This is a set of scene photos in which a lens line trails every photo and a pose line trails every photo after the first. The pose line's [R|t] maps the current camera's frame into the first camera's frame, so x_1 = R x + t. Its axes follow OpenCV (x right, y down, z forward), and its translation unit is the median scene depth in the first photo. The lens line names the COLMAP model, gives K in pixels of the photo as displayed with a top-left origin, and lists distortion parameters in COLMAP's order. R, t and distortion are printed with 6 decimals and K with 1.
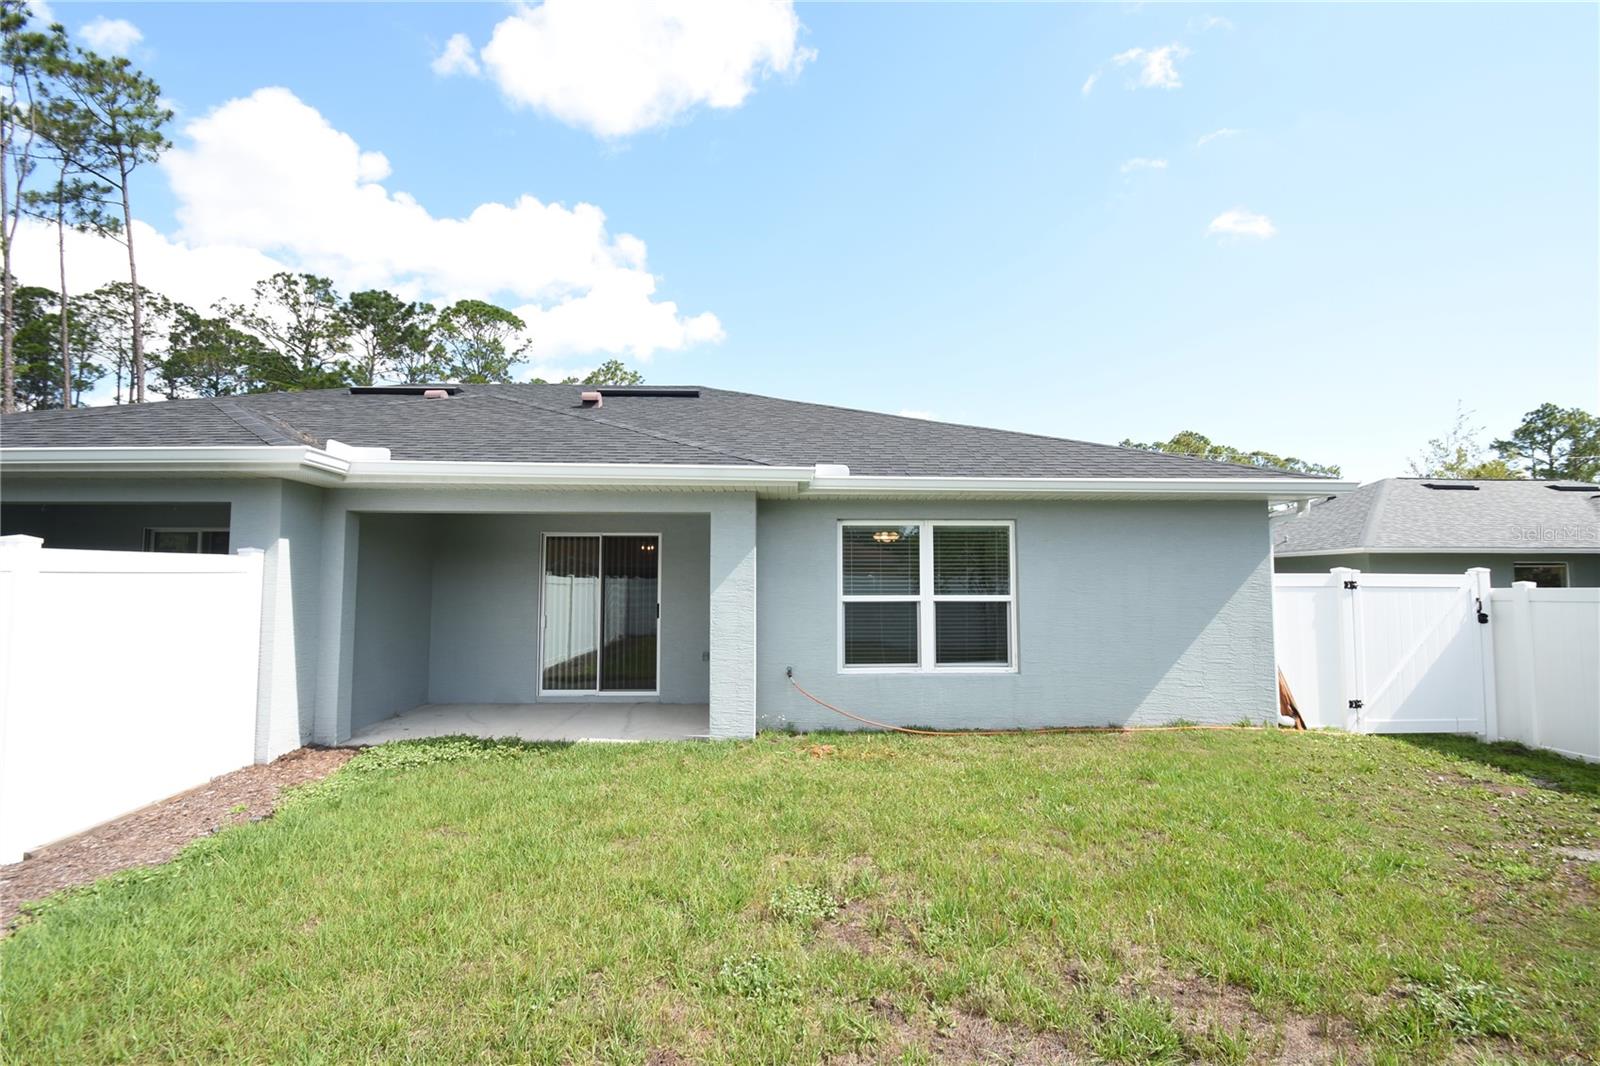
lens RADIAL K [[700.7, 0, 795.2], [0, 700.7, 540.5], [0, 0, 1]] dist [0.014022, -0.017254]
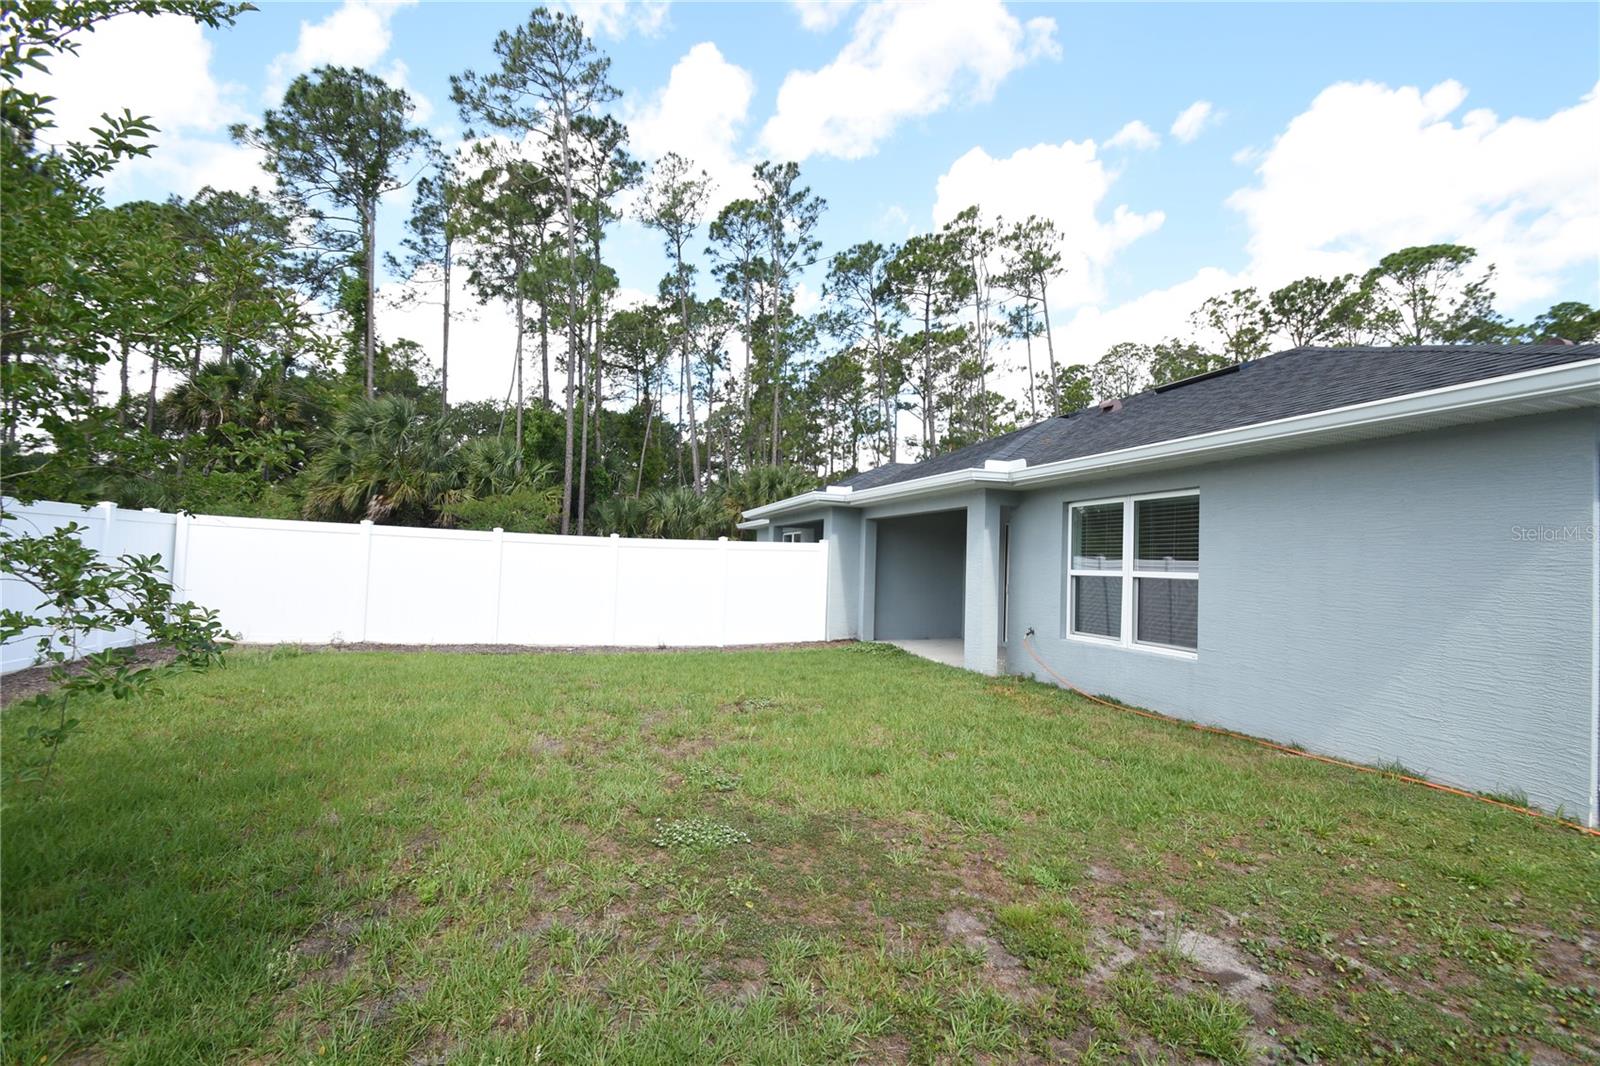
lens RADIAL K [[697.4, 0, 795.4], [0, 697.4, 542.4], [0, 0, 1]] dist [0.013796, -0.016635]
pose [[0.257622, -0.018691, -0.966065, 1.015979], [0.029342, 0.999503, -0.011513, 0.034900], [0.965800, -0.025380, 0.258042, 0.286597]]
